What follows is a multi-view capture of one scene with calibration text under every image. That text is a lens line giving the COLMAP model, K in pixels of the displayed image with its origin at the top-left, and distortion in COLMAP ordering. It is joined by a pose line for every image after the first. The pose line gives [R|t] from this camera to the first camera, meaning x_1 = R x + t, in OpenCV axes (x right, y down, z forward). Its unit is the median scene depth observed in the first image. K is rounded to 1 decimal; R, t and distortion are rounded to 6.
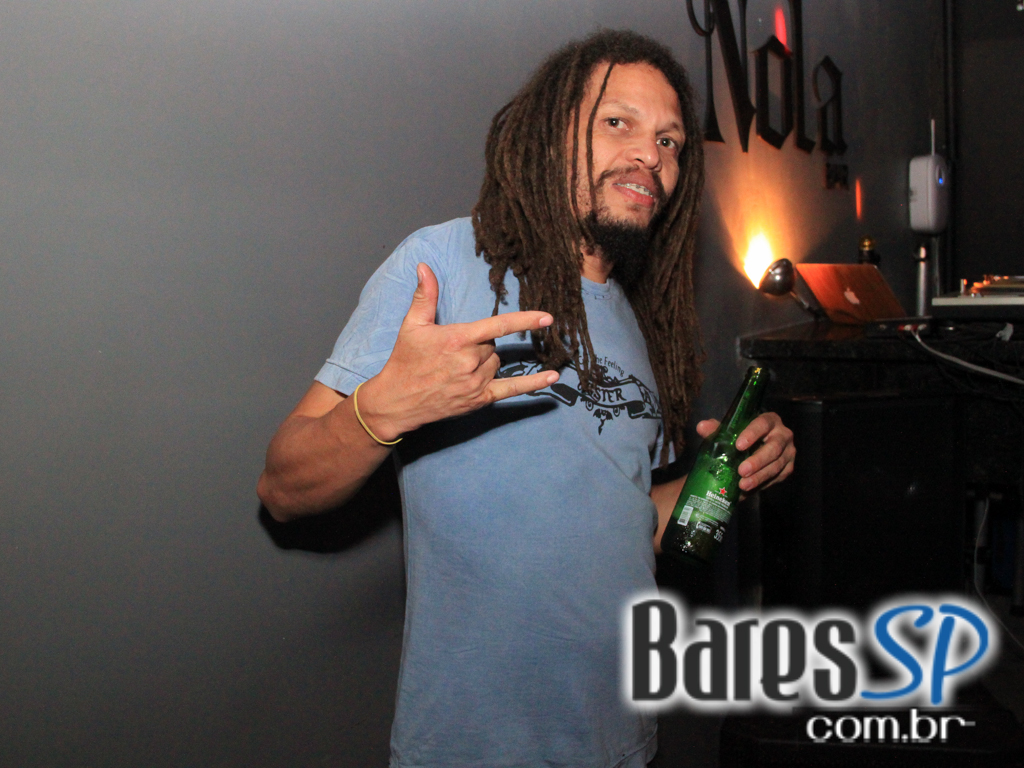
lens RADIAL K [[1074.6, 0, 513.0], [0, 1074.6, 381.6], [0, 0, 1]] dist [-0.039280, 0.000000]
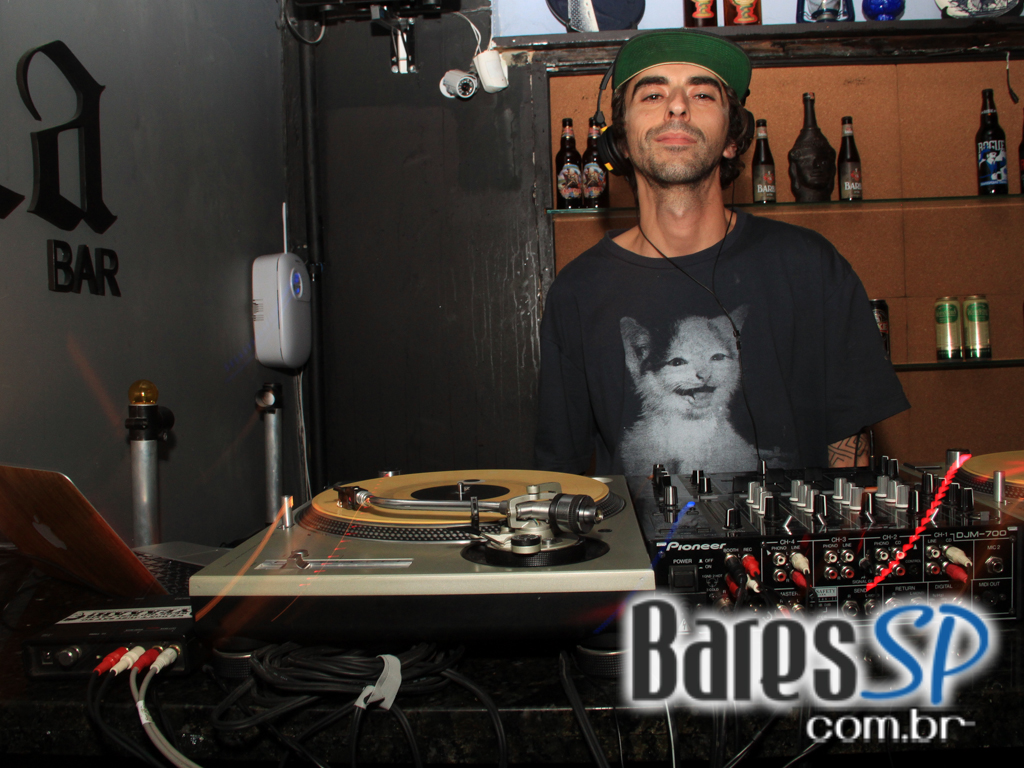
lens RADIAL K [[952.2, 0, 529.5], [0, 952.2, 384.6], [0, 0, 1]] dist [-0.105348, 0.000000]
pose [[0.841930, 0.000053, 0.539587, 0.202100], [0.055315, 0.994723, -0.086408, -0.069423], [-0.536744, 0.102597, 0.837484, 0.423719]]
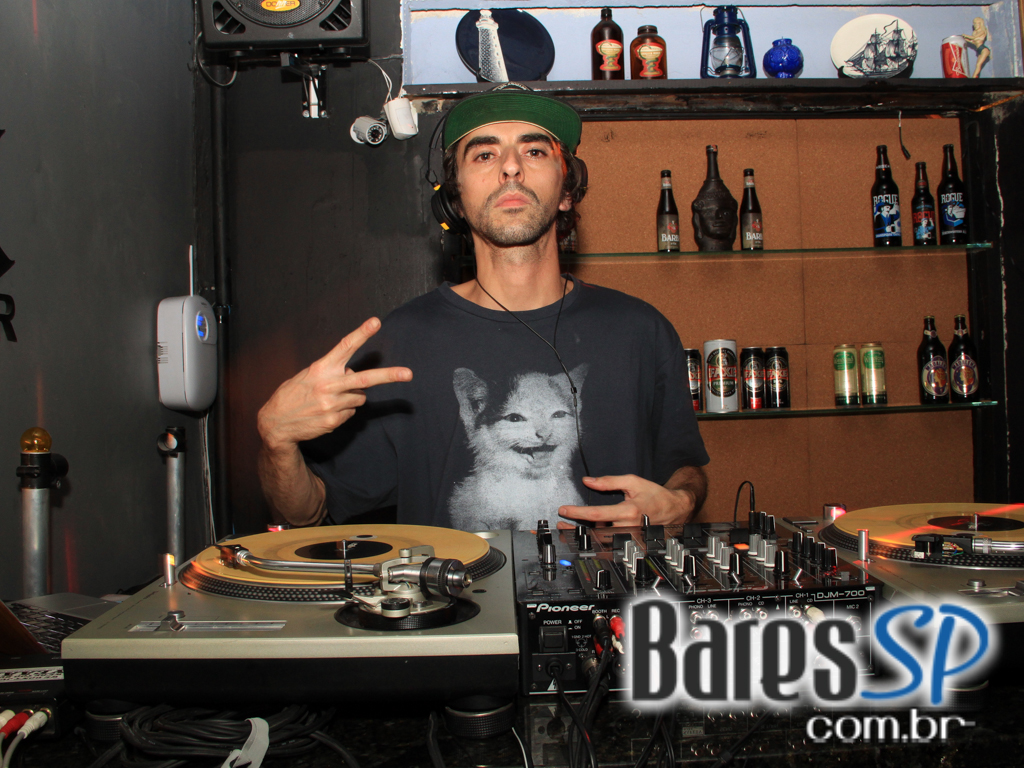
lens RADIAL K [[952.2, 0, 518.9], [0, 952.2, 379.6], [0, 0, 1]] dist [-0.105348, 0.000000]
pose [[0.801924, 0.029091, 0.596717, 0.207894], [0.055166, 0.990941, -0.122446, -0.075801], [-0.594873, 0.131111, 0.793055, 0.411063]]
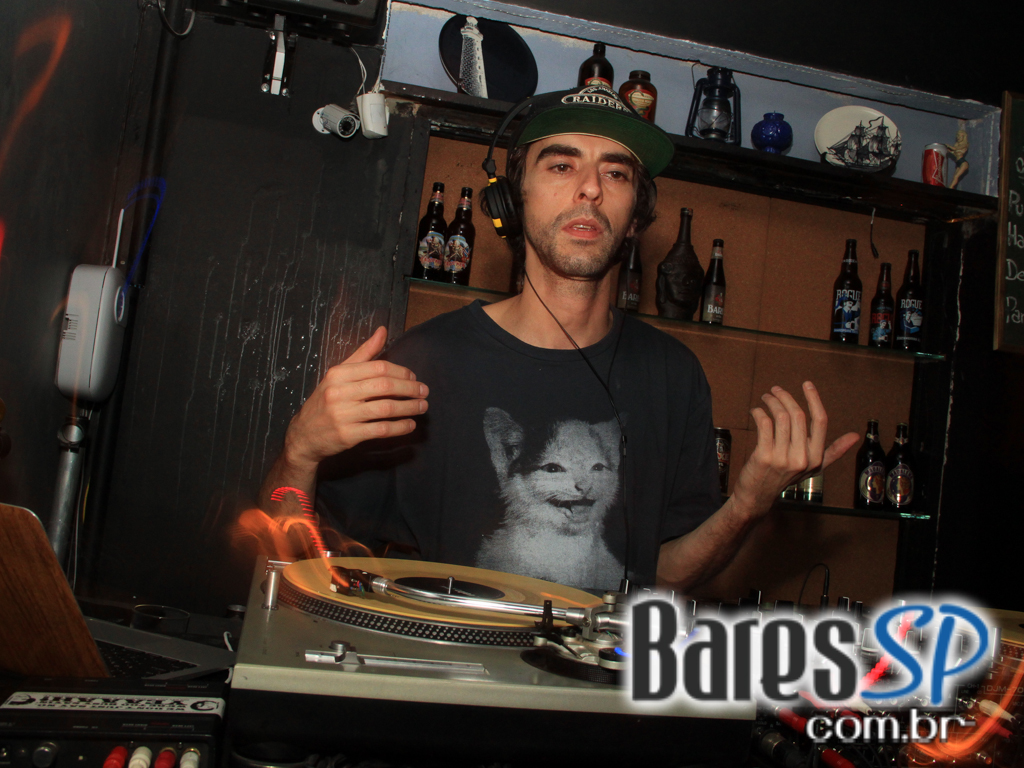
lens RADIAL K [[1034.1, 0, 514.2], [0, 1034.1, 386.8], [0, 0, 1]] dist [-0.069941, 0.000000]
pose [[0.655427, 0.171681, 0.735487, 0.140995], [-0.066059, 0.983121, -0.170616, -0.069725], [-0.752364, 0.063241, 0.655705, 0.481249]]
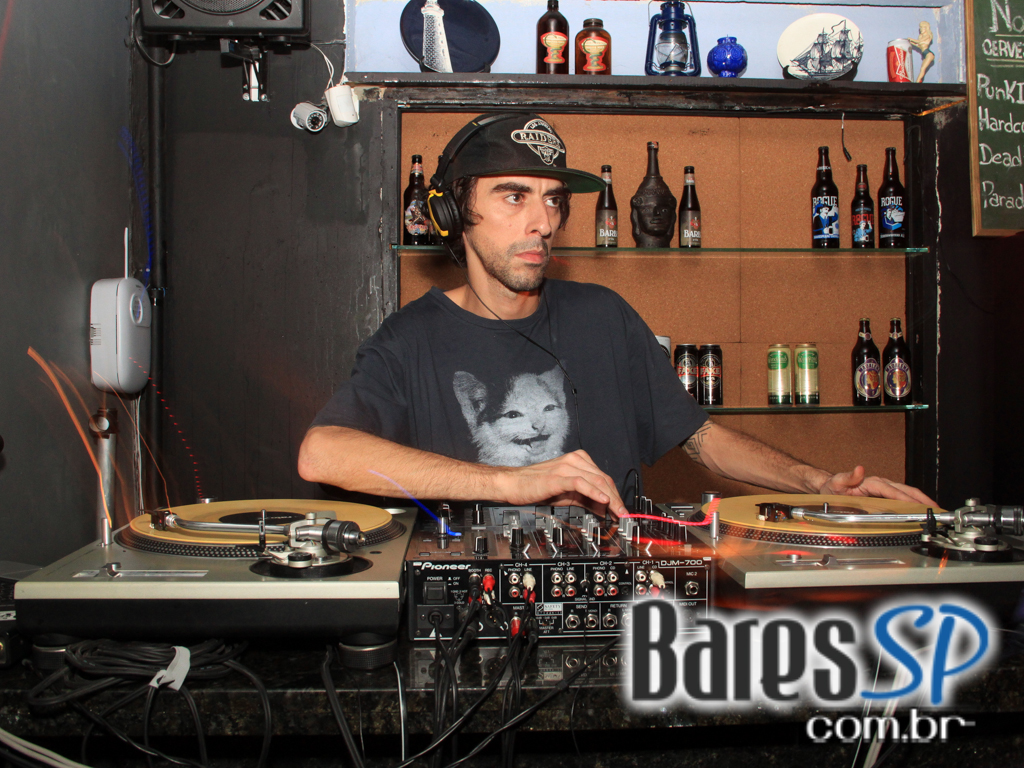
lens RADIAL K [[1034.1, 0, 521.1], [0, 1034.1, 388.8], [0, 0, 1]] dist [-0.069941, 0.000000]
pose [[0.776507, 0.038674, 0.628921, 0.183741], [0.032723, 0.994293, -0.101543, -0.068578], [-0.629258, 0.099429, 0.770810, 0.346717]]
